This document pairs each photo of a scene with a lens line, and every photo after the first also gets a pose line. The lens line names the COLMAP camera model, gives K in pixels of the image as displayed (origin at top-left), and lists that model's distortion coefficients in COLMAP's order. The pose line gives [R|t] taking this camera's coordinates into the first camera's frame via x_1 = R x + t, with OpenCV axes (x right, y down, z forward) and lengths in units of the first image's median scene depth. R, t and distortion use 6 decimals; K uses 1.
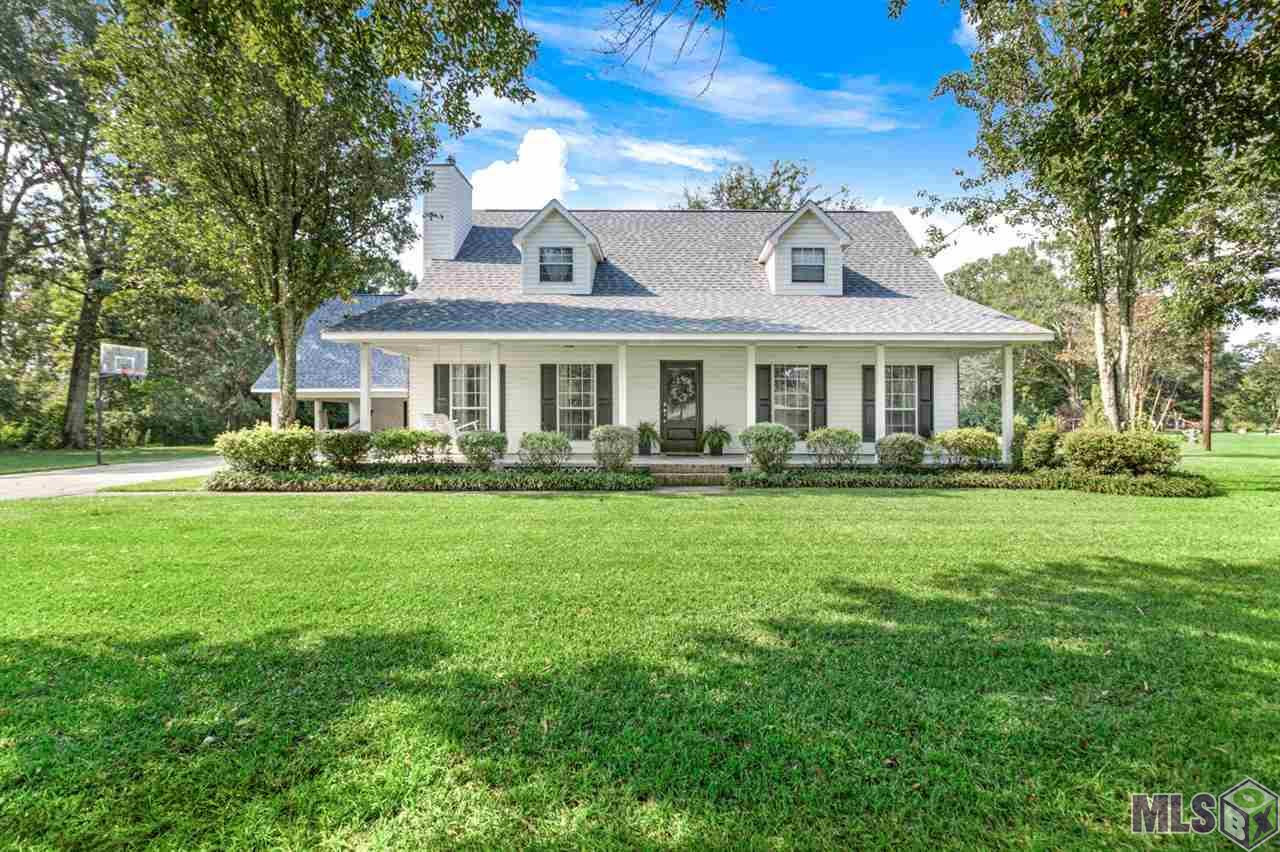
lens RADIAL K [[576.0, 0, 681.4], [0, 576.0, 417.3], [0, 0, 1]] dist [-0.004826, 0.001944]
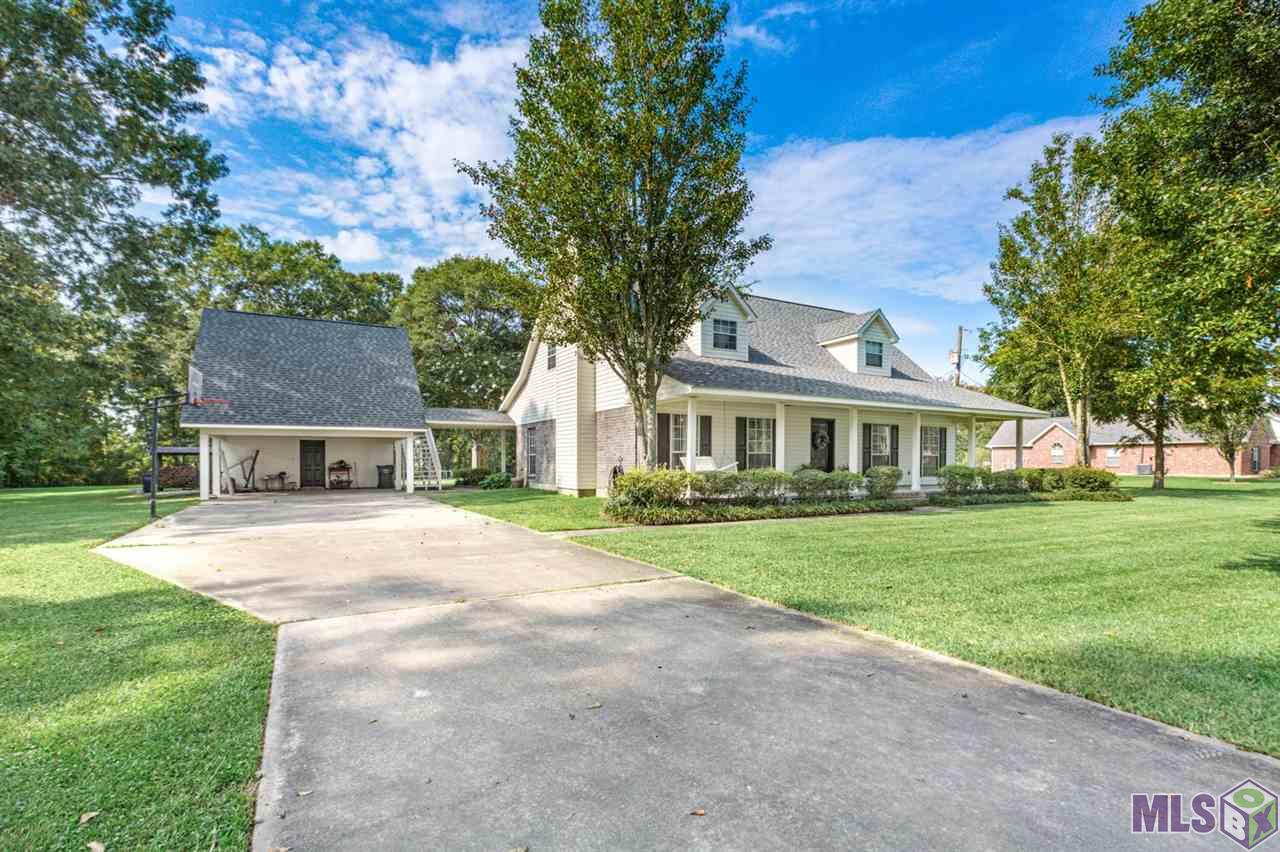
lens RADIAL K [[576.0, 0, 659.0], [0, 576.0, 457.8], [0, 0, 1]] dist [-0.004826, 0.001944]
pose [[0.880280, 0.004197, 0.474436, -0.975611], [-0.002743, 0.999989, -0.003755, -0.000508], [-0.474447, 0.002004, 0.880282, -0.000952]]
